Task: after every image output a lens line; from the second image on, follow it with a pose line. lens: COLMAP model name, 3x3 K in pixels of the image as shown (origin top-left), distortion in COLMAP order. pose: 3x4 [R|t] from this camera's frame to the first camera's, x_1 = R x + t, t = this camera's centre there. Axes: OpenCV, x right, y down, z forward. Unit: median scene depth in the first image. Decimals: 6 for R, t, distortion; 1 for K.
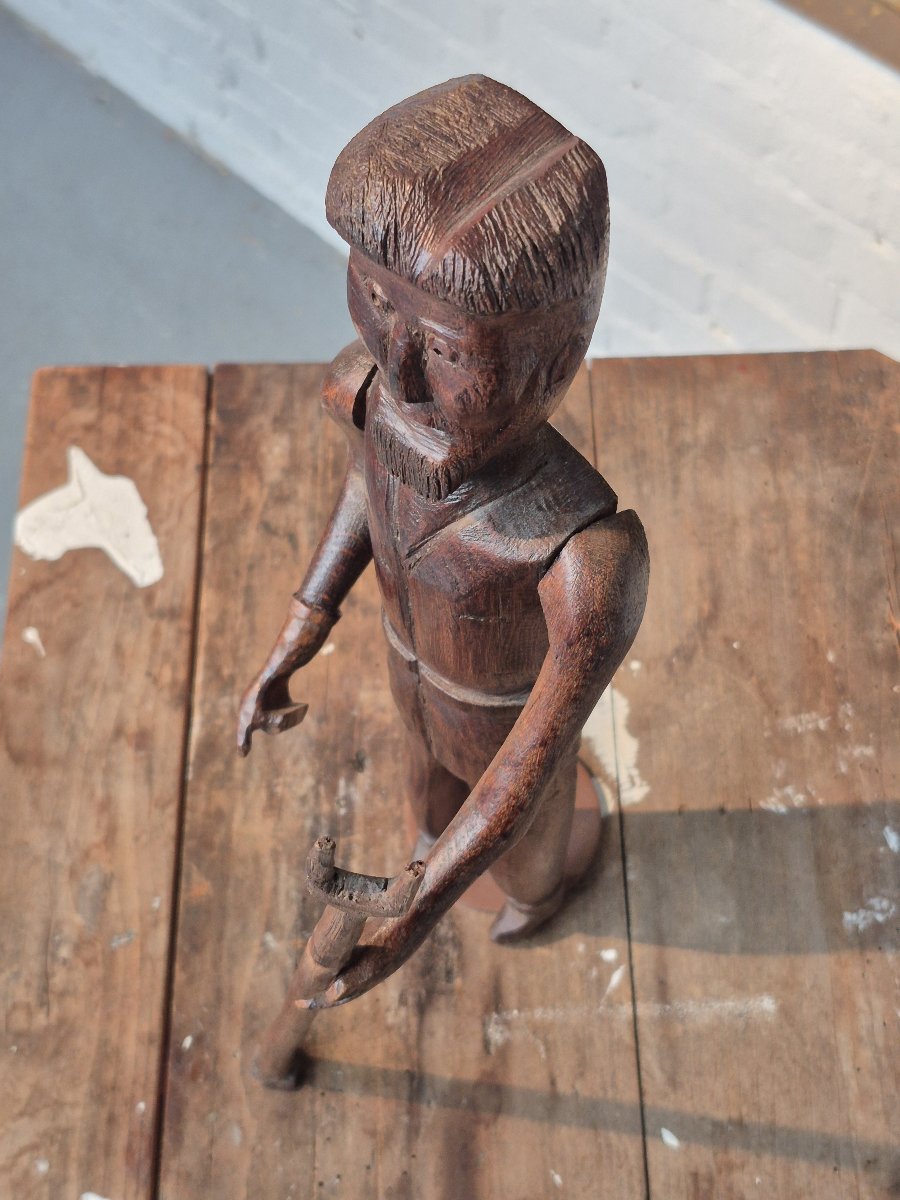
lens RADIAL K [[1685.9, 0, 448.7], [0, 1685.9, 607.8], [0, 0, 1]] dist [0.120893, 0.000000]
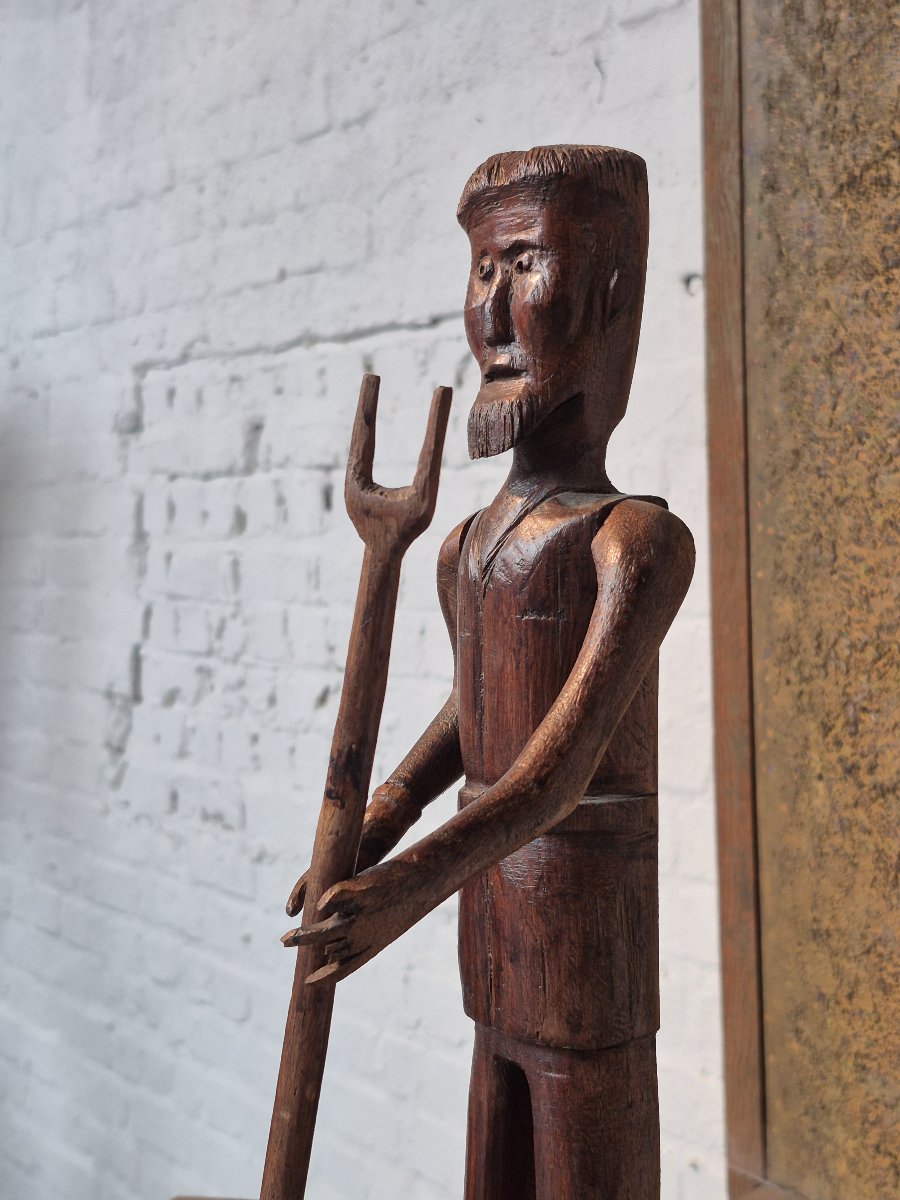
lens RADIAL K [[1685.9, 0, 440.1], [0, 1685.9, 606.8], [0, 0, 1]] dist [0.120893, 0.000000]
pose [[0.979697, 0.030844, -0.198099, 0.109060], [-0.186996, 0.496902, -0.847420, 0.600449], [0.072298, 0.867259, 0.492580, 0.289878]]
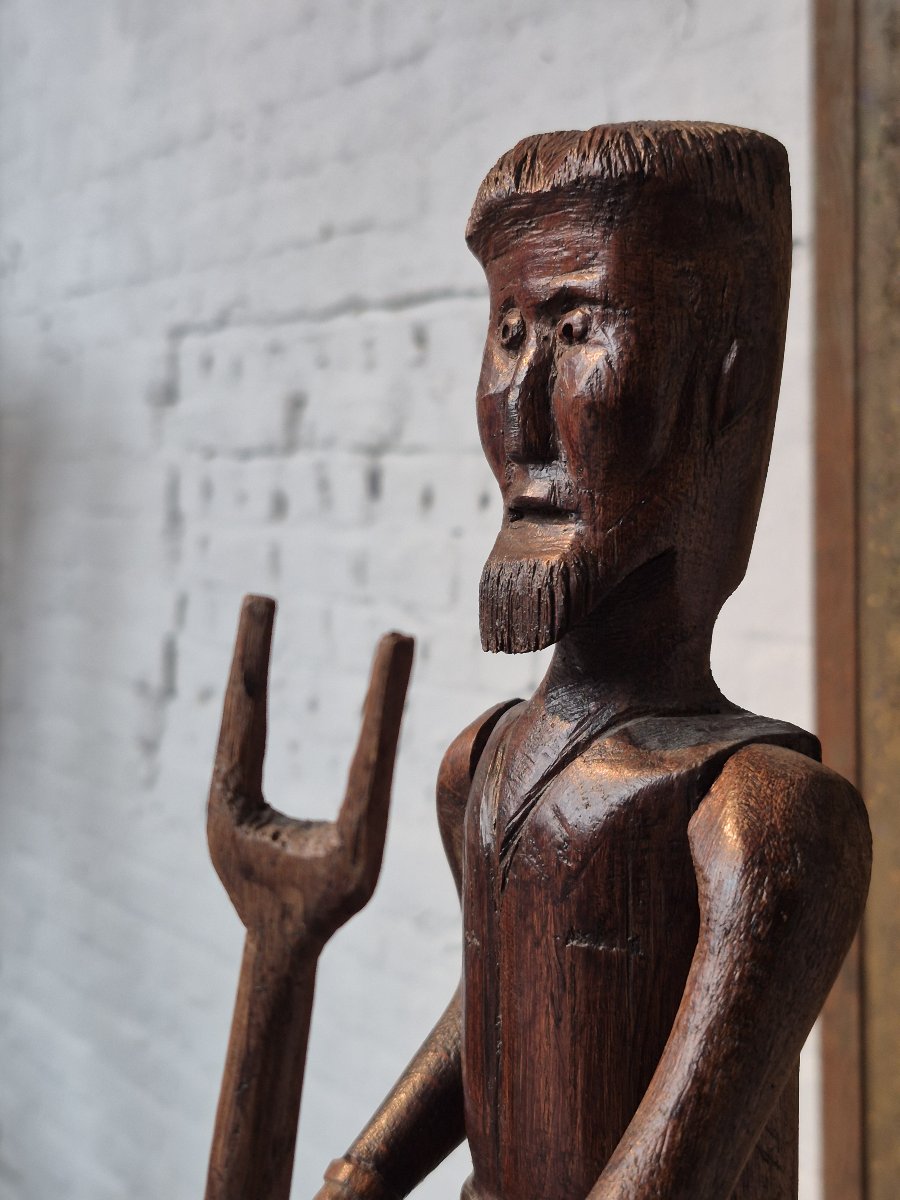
lens RADIAL K [[1685.9, 0, 471.7], [0, 1685.9, 609.4], [0, 0, 1]] dist [0.120893, 0.000000]
pose [[0.974471, 0.046357, -0.219674, 0.067577], [-0.210848, 0.525093, -0.824512, 0.301547], [0.077127, 0.849781, 0.521462, 0.359006]]
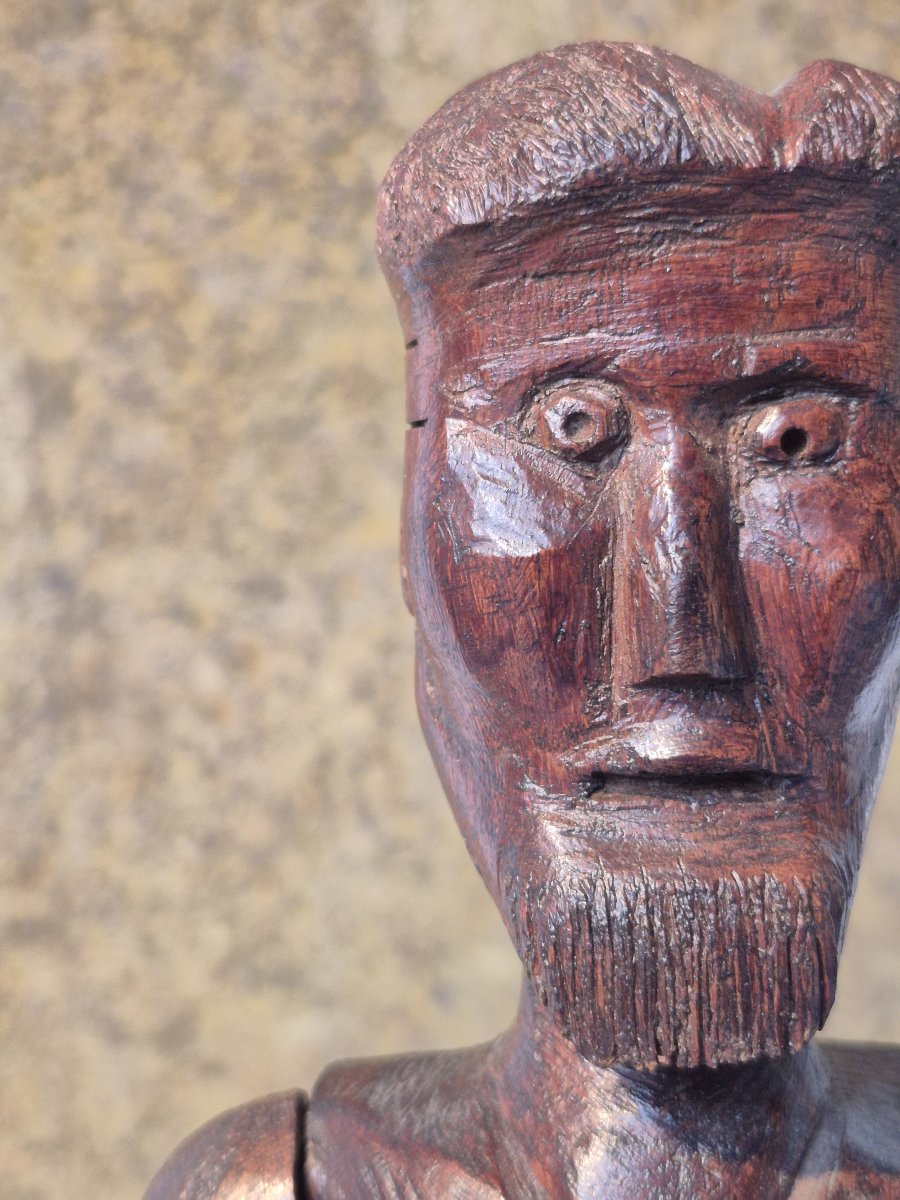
lens RADIAL K [[1745.3, 0, 454.7], [0, 1745.3, 598.5], [0, 0, 1]] dist [0.093356, 0.000000]
pose [[0.732479, -0.030346, 0.680113, -0.187901], [0.589895, 0.526996, -0.611800, 0.044029], [-0.339851, 0.849326, 0.403914, 0.459036]]
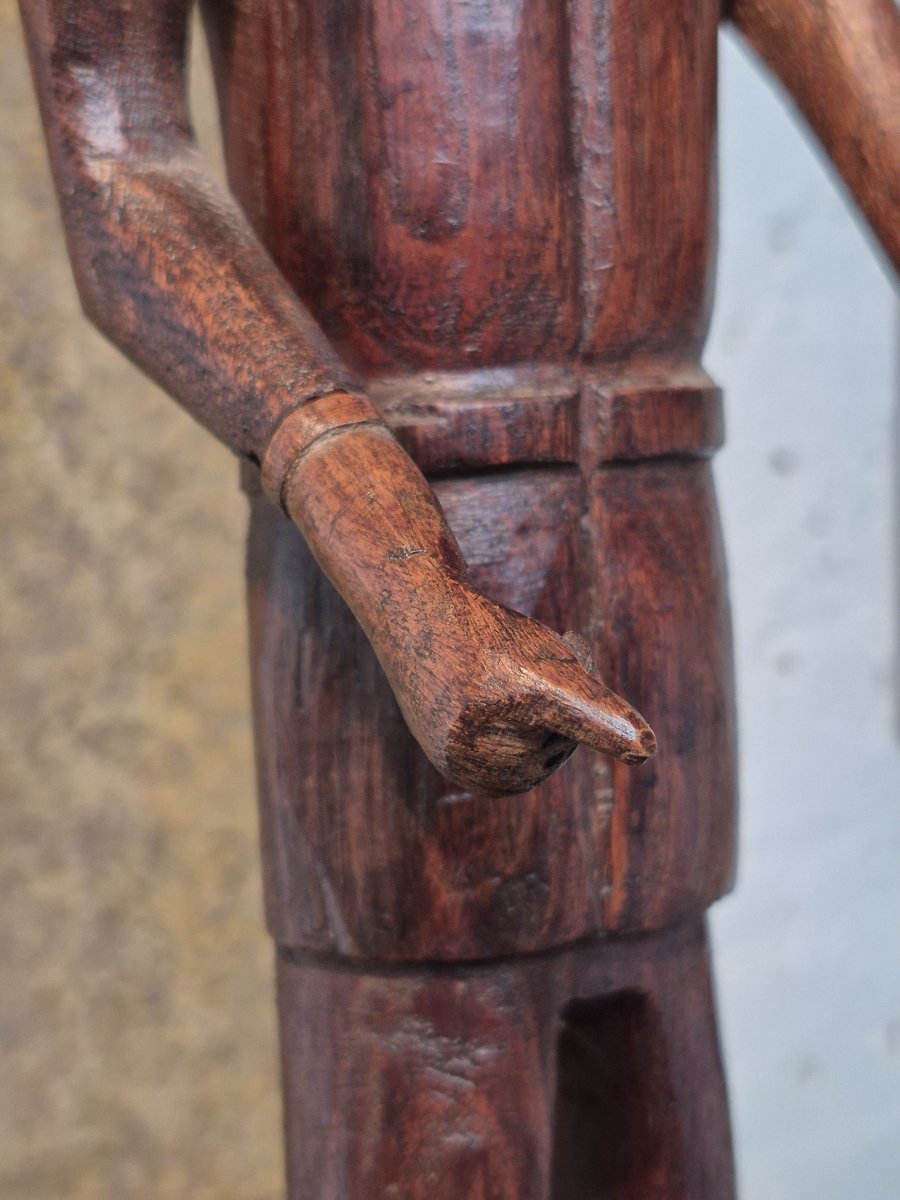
lens RADIAL K [[1758.7, 0, 450.1], [0, 1758.7, 603.8], [0, 0, 1]] dist [0.134508, 0.000000]
pose [[0.241259, -0.069393, 0.967977, -0.322294], [0.866387, 0.464784, -0.182619, 0.077579], [-0.437228, 0.882700, 0.172255, 0.707870]]
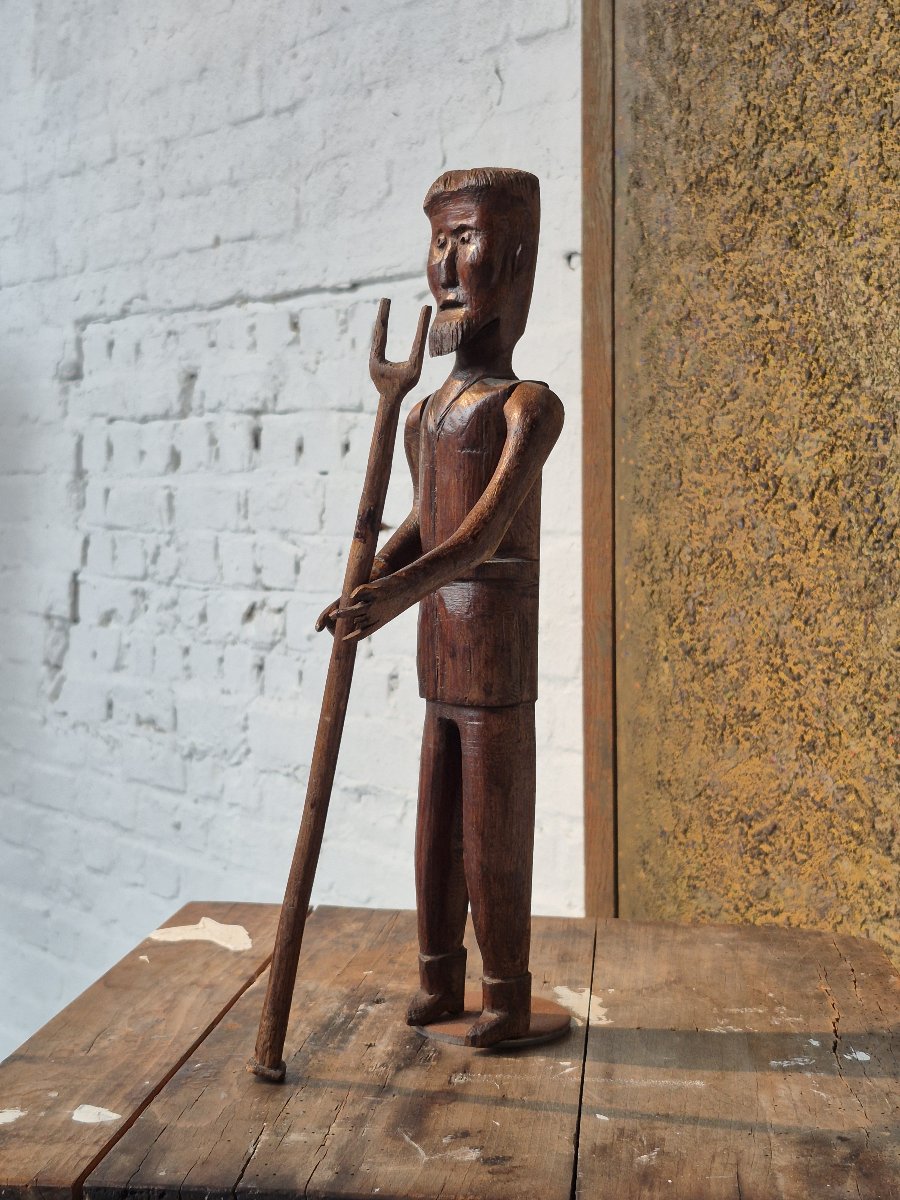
lens RADIAL K [[1685.9, 0, 439.6], [0, 1685.9, 613.9], [0, 0, 1]] dist [0.120893, 0.000000]
pose [[0.990429, 0.048880, -0.129081, 0.145654], [-0.135869, 0.509949, -0.849406, 1.058090], [0.024306, 0.858815, 0.511710, 0.137685]]
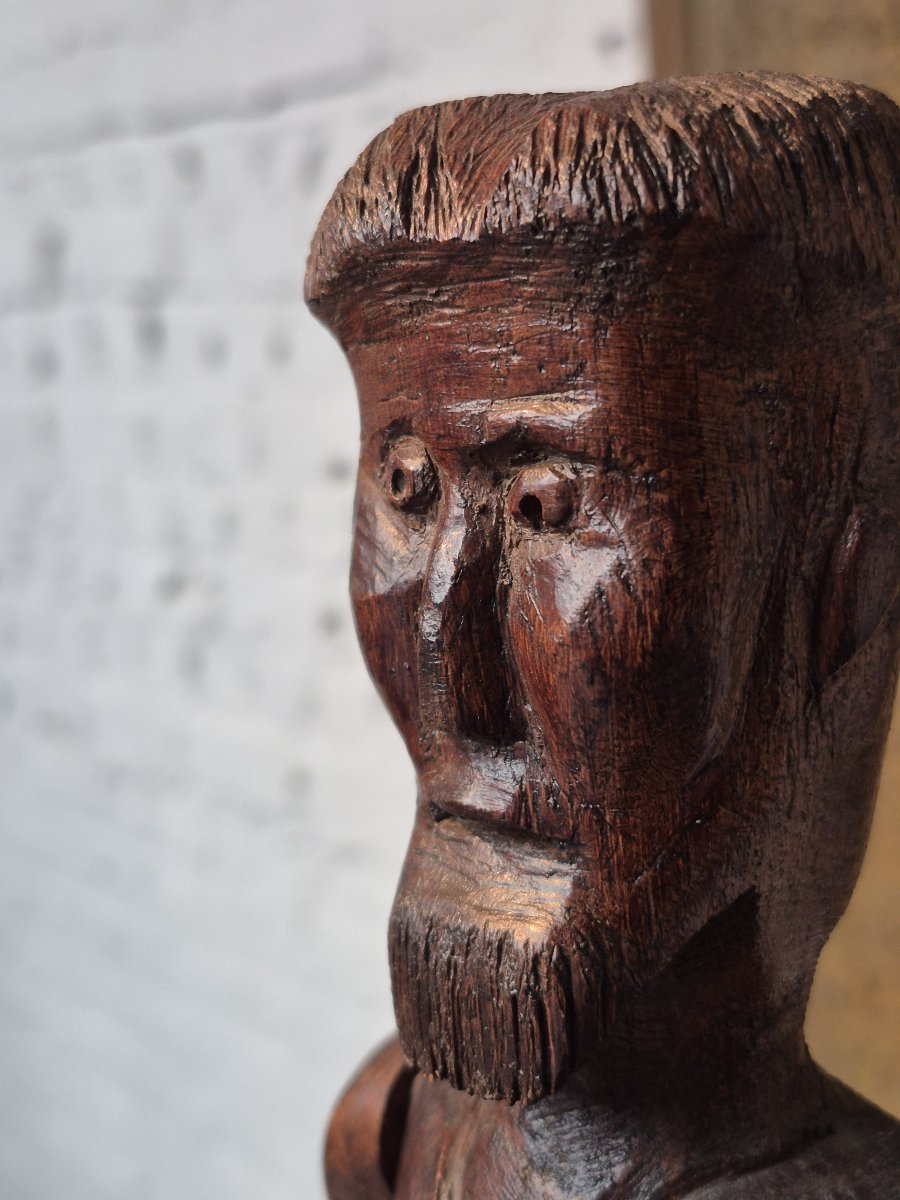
lens RADIAL K [[1685.9, 0, 469.1], [0, 1685.9, 589.6], [0, 0, 1]] dist [0.120893, 0.000000]
pose [[0.994424, -0.018747, -0.103774, 0.010887], [-0.069273, 0.625833, -0.776875, 0.093379], [0.079510, 0.779732, 0.621045, 0.393602]]
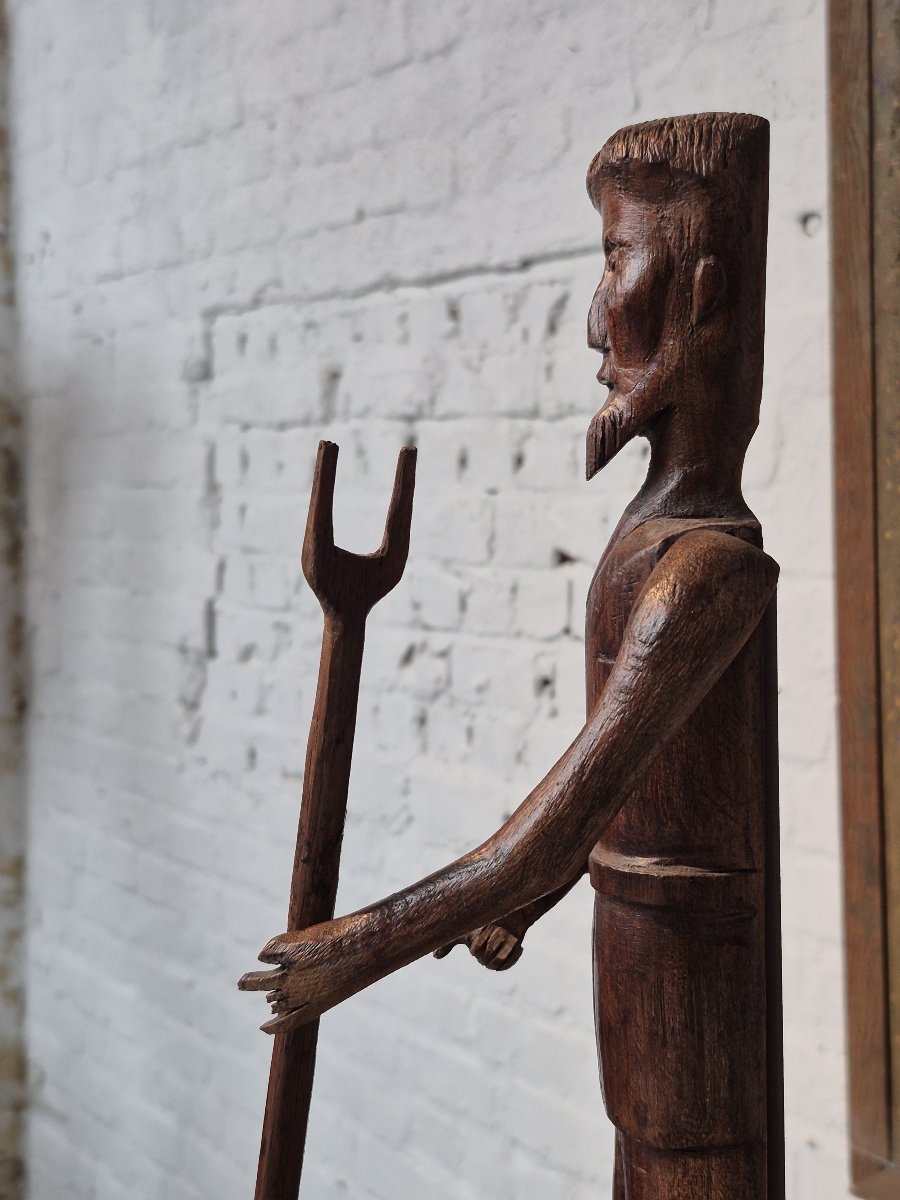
lens RADIAL K [[1685.9, 0, 455.4], [0, 1685.9, 608.9], [0, 0, 1]] dist [0.120893, 0.000000]
pose [[0.976789, 0.031303, -0.211904, 0.010036], [-0.195541, 0.534165, -0.822455, 0.513175], [0.087446, 0.844801, 0.527887, 0.294048]]
